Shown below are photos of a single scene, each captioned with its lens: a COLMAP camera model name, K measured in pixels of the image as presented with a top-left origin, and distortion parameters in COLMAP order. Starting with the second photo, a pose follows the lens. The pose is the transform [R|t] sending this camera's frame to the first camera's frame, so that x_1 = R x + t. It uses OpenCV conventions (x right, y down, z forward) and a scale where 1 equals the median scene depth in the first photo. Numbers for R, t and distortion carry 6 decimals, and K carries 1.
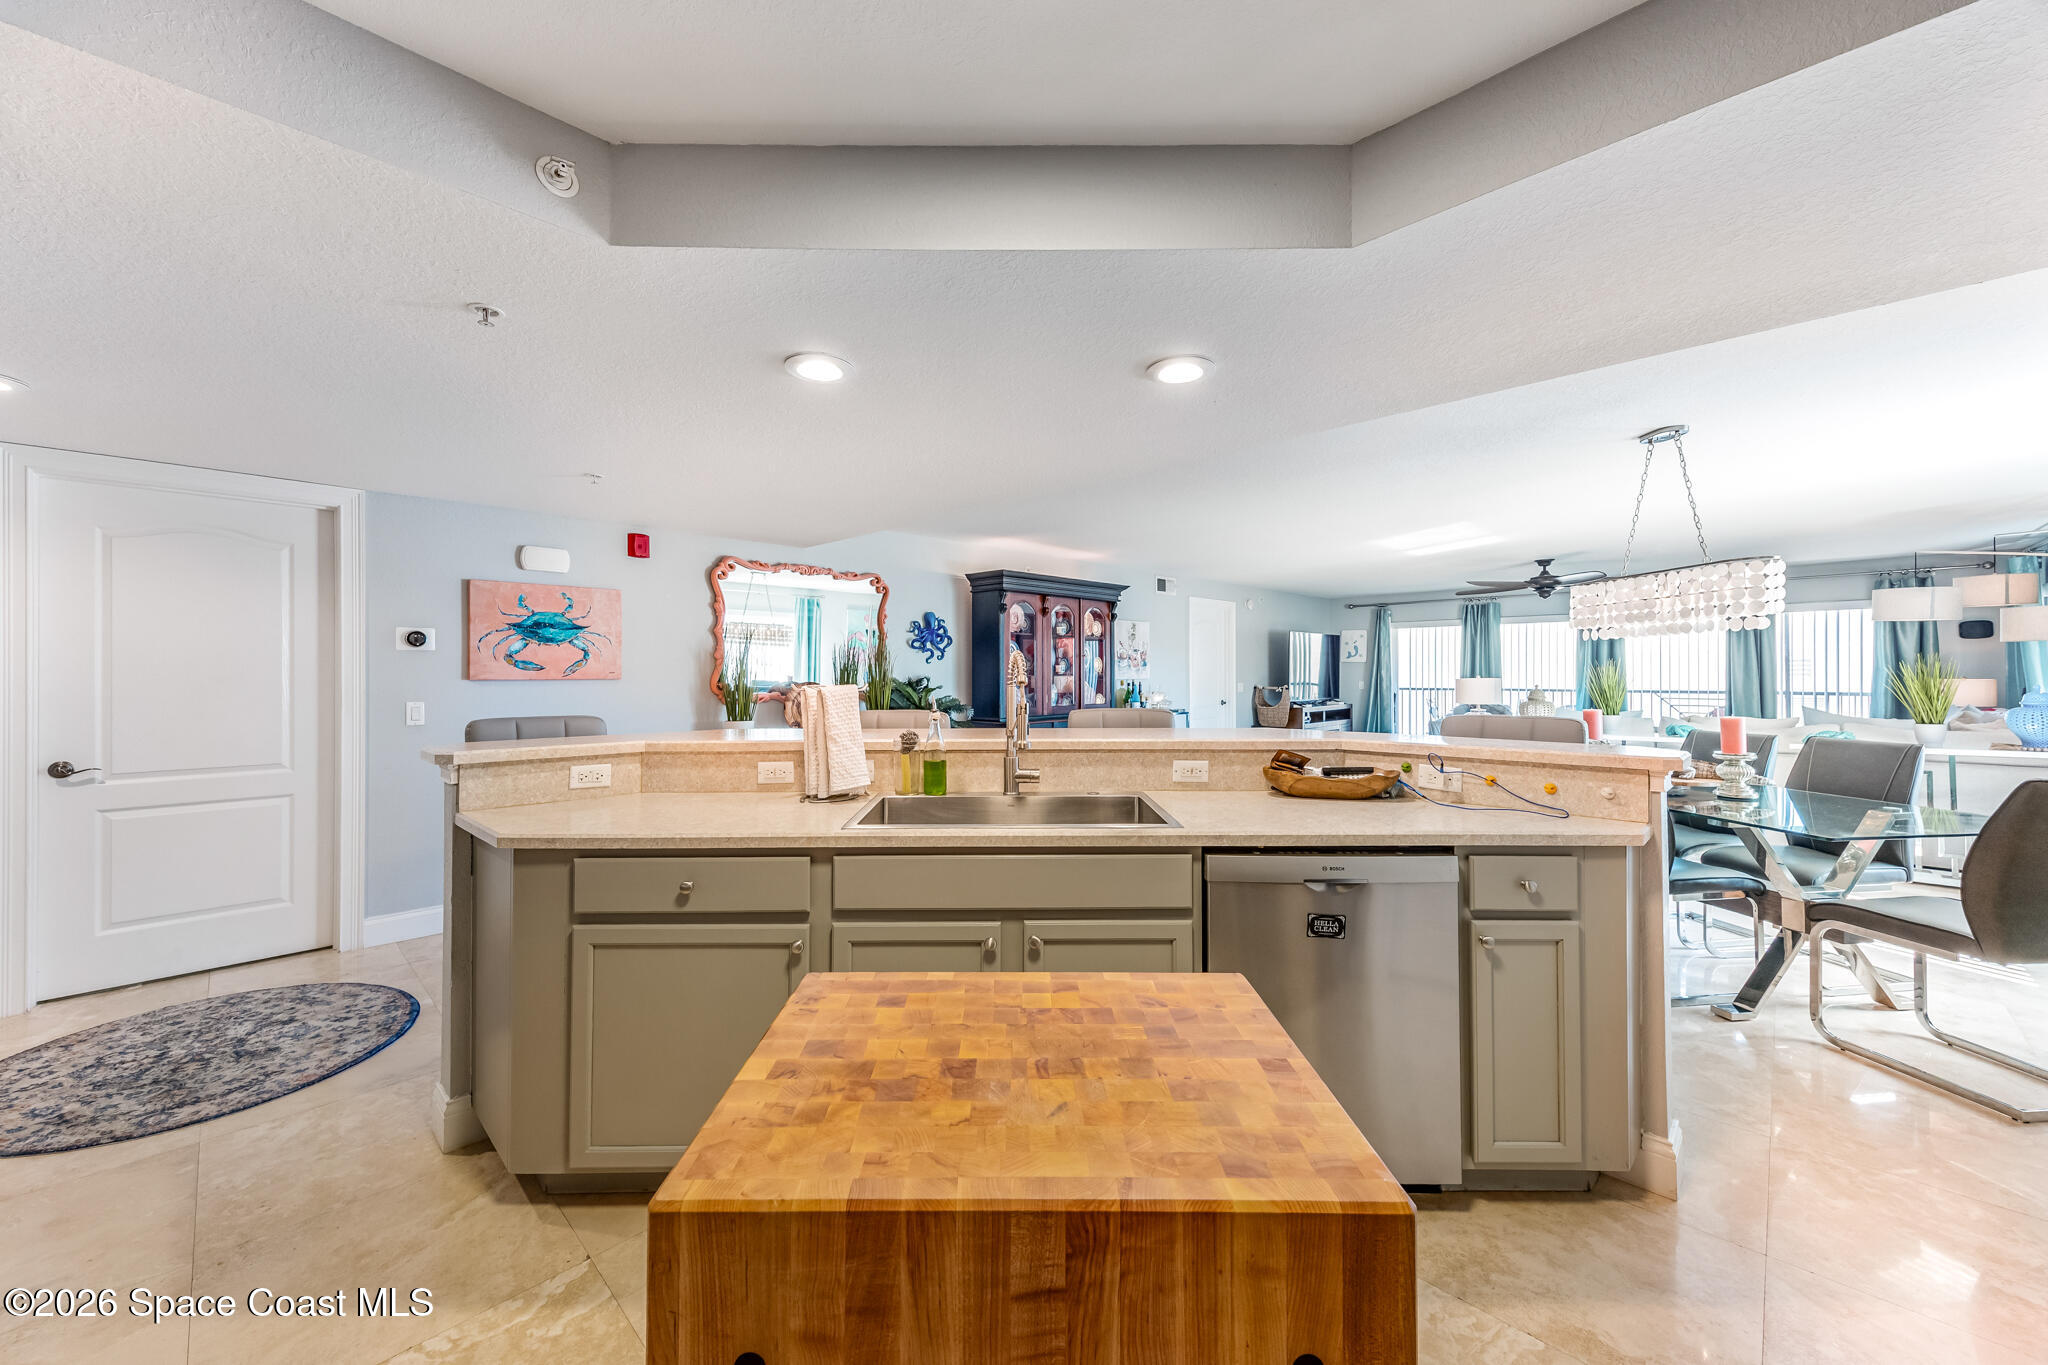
lens RADIAL K [[770.2, 0, 1013.2], [0, 770.2, 666.6], [0, 0, 1]] dist [0.024290, -0.006729]
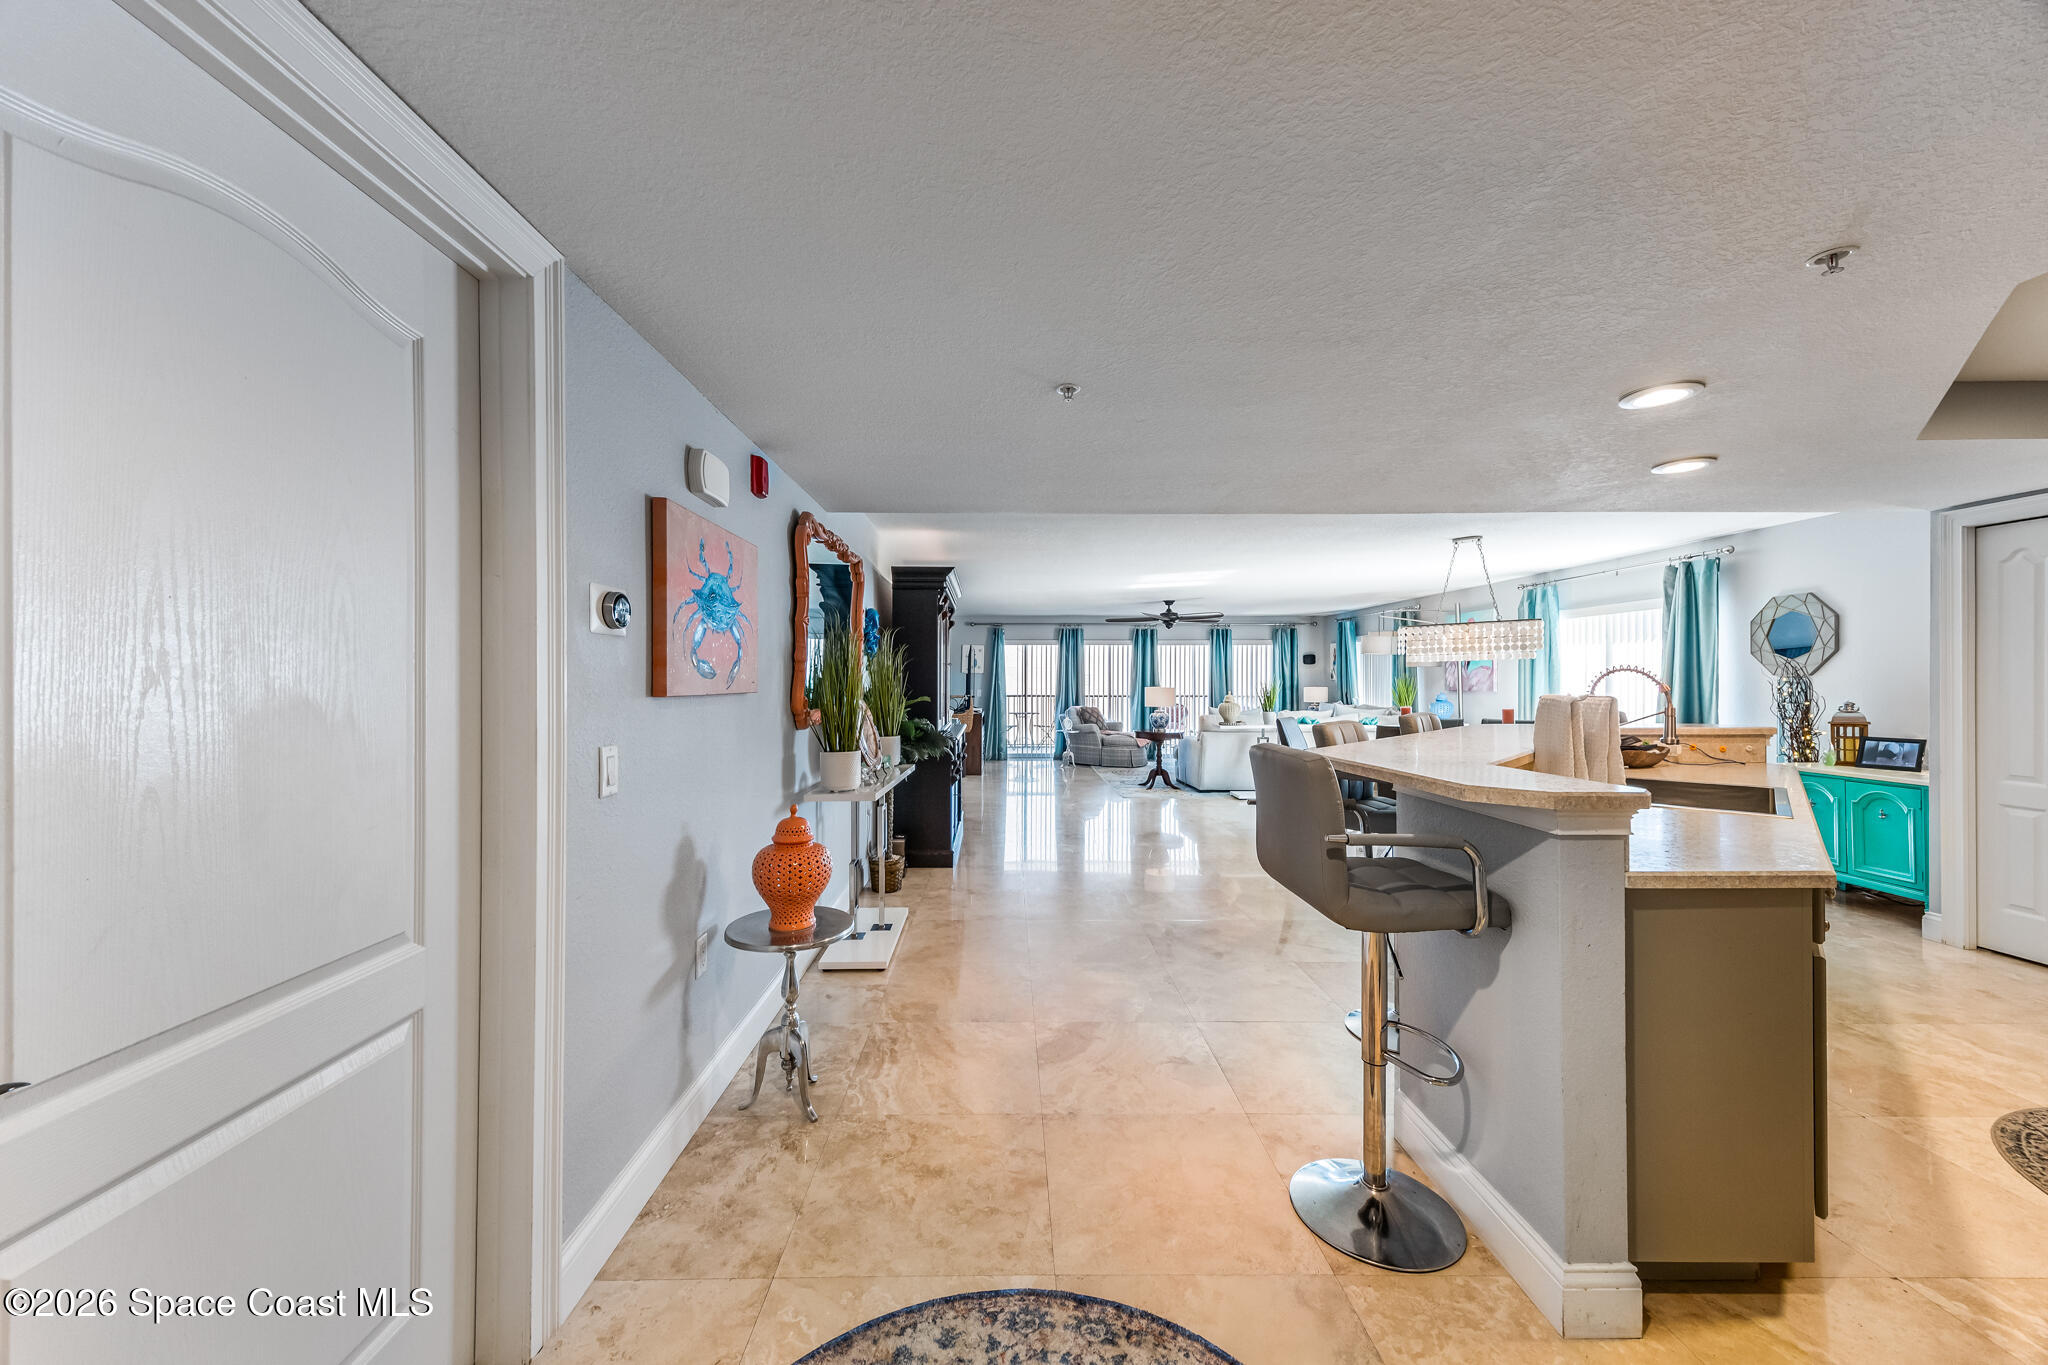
lens RADIAL K [[763.0, 0, 1015.9], [0, 763.0, 683.8], [0, 0, 1]] dist [0.025193, -0.006473]
pose [[0.696057, 0.000654, 0.717986, -0.473658], [-0.007657, 0.999949, 0.006513, 0.002198], [-0.717946, -0.010031, 0.696027, 0.260887]]
